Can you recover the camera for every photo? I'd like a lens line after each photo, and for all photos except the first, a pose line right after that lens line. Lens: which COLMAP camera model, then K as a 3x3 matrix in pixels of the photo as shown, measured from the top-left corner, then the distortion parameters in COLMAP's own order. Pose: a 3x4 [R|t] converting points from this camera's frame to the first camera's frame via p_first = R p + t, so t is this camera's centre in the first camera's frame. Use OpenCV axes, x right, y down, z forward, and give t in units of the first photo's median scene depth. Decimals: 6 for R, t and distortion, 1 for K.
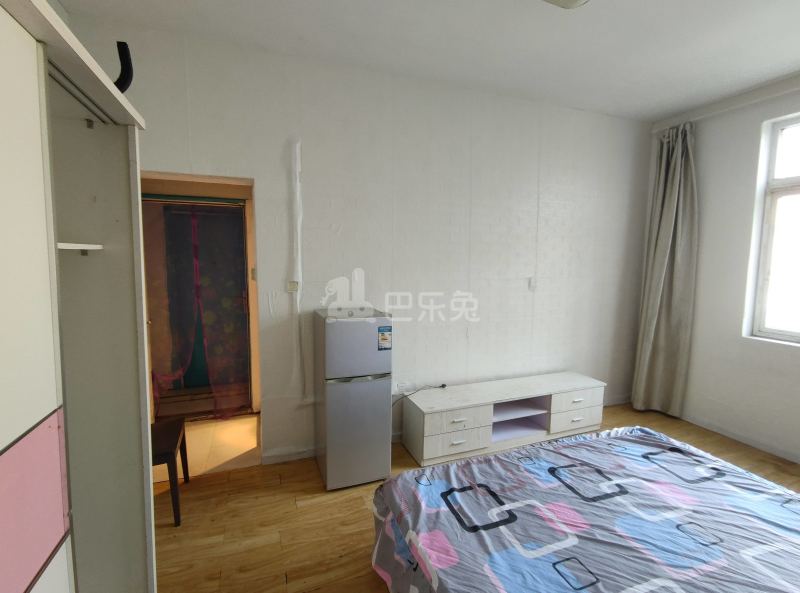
lens RADIAL K [[383.9, 0, 400.0], [0, 383.9, 296.5], [0, 0, 1]] dist [0.002807, 0.000011]
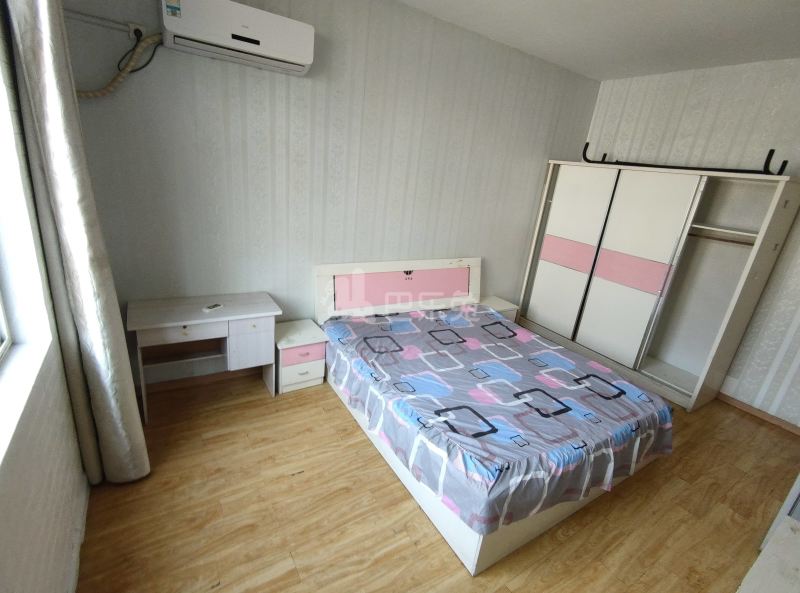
lens RADIAL K [[383.9, 0, 400.0], [0, 383.9, 296.5], [0, 0, 1]] dist [0.002807, 0.000011]
pose [[-0.971616, -0.048725, -0.231490, 1.268079], [-0.142772, 0.901027, 0.409594, -0.300997], [0.188621, 0.431018, -0.882409, 1.902827]]
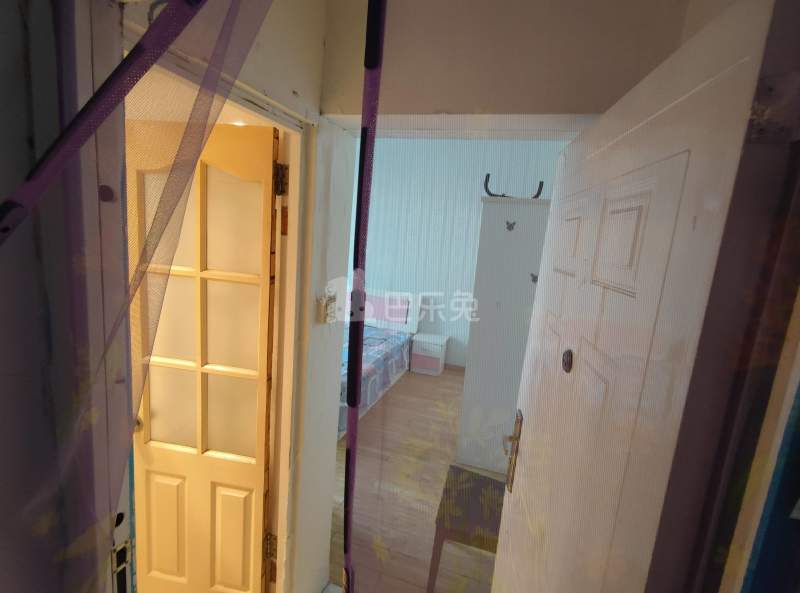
lens RADIAL K [[383.9, 0, 400.0], [0, 383.9, 296.5], [0, 0, 1]] dist [0.002807, 0.000011]
pose [[-0.771430, -0.181574, 0.609858, -1.169964], [-0.030941, 0.967993, 0.249064, -0.310711], [-0.635561, 0.173267, -0.752357, 2.022726]]
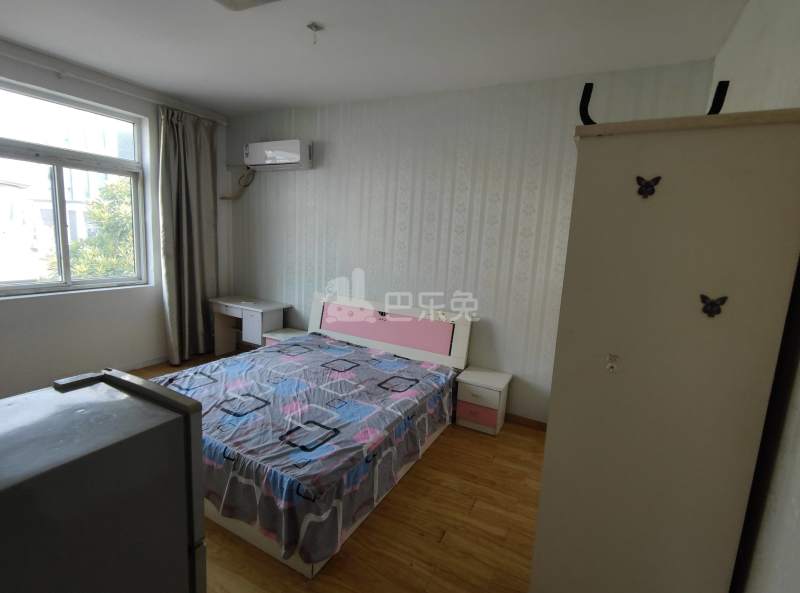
lens RADIAL K [[383.9, 0, 400.0], [0, 383.9, 296.5], [0, 0, 1]] dist [0.002807, 0.000011]
pose [[-0.657340, -0.171985, 0.733707, -0.801762], [0.010596, 0.971404, 0.237195, -0.202515], [-0.753520, 0.163692, -0.636720, 1.385974]]
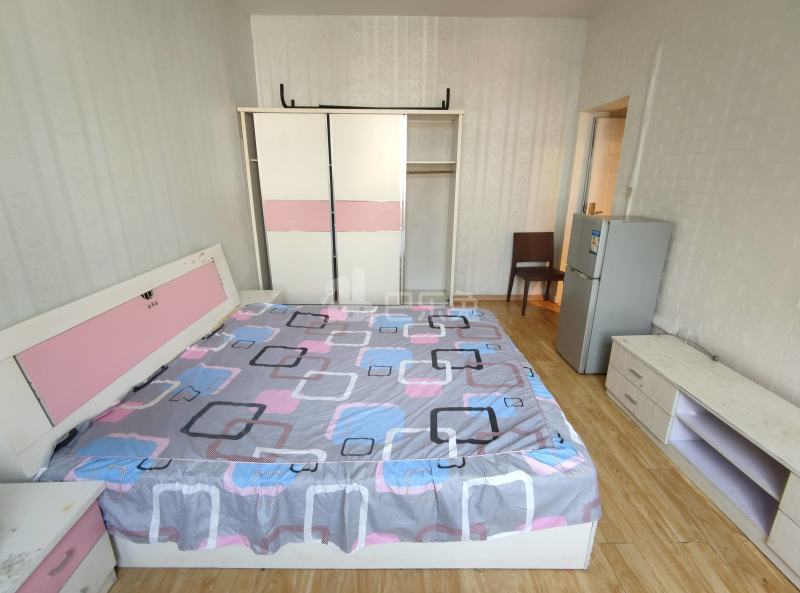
lens RADIAL K [[383.9, 0, 400.0], [0, 383.9, 296.5], [0, 0, 1]] dist [0.002807, 0.000011]
pose [[-0.346144, 0.271226, -0.898121, 1.530262], [-0.103637, 0.940387, 0.323932, -0.050387], [0.932440, 0.205206, -0.297400, 1.150682]]
